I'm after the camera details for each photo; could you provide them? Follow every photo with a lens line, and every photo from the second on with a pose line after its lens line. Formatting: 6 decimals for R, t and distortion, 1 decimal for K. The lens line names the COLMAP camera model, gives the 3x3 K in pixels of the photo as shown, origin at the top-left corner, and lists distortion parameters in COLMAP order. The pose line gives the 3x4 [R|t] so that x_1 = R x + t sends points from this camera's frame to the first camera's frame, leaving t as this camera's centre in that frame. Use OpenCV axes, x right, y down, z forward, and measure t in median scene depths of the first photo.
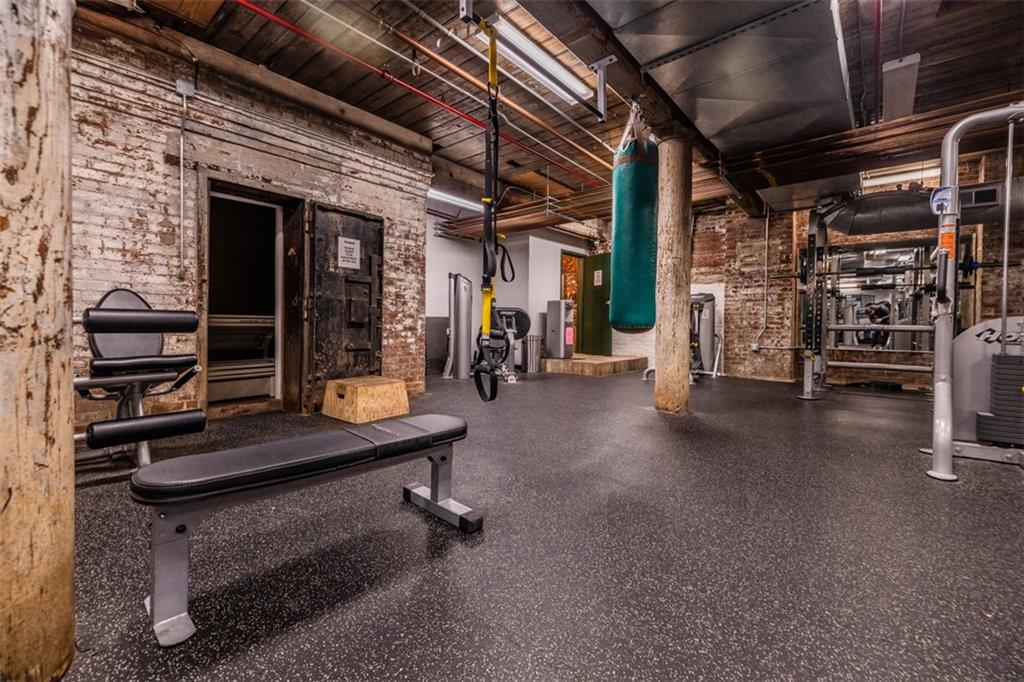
lens RADIAL K [[430.4, 0, 518.6], [0, 430.4, 332.1], [0, 0, 1]] dist [-0.000796, -0.000332]
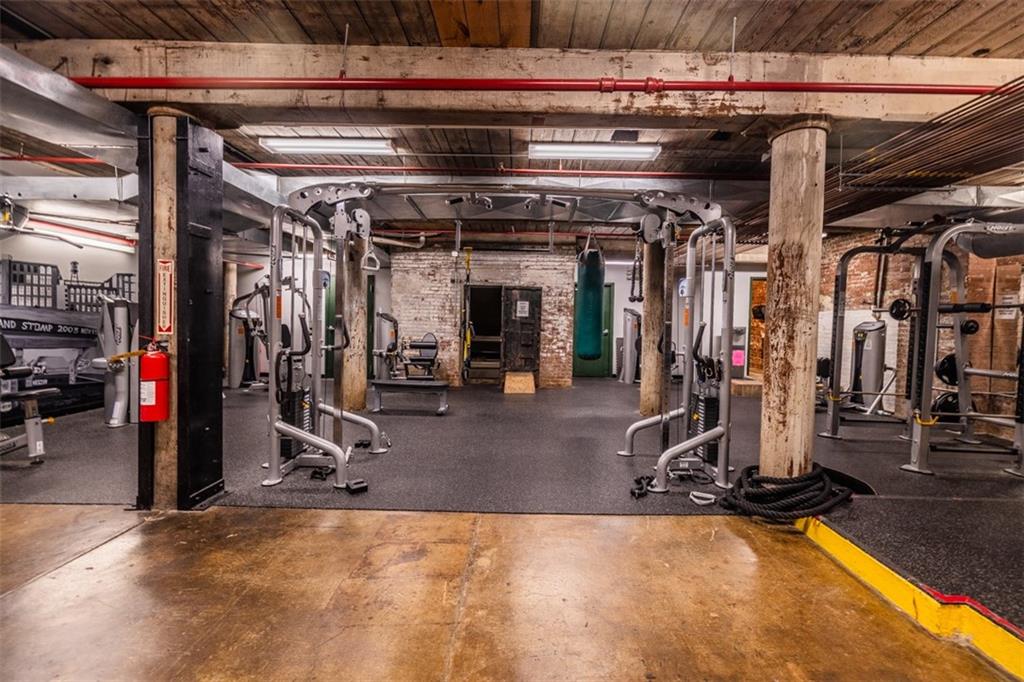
lens RADIAL K [[430.4, 0, 518.6], [0, 430.4, 332.1], [0, 0, 1]] dist [-0.000796, -0.000332]
pose [[0.626735, 0.022659, -0.778903, 1.086169], [-0.026968, 0.999609, 0.007380, -0.087909], [0.778766, 0.016381, 0.627101, -0.236954]]
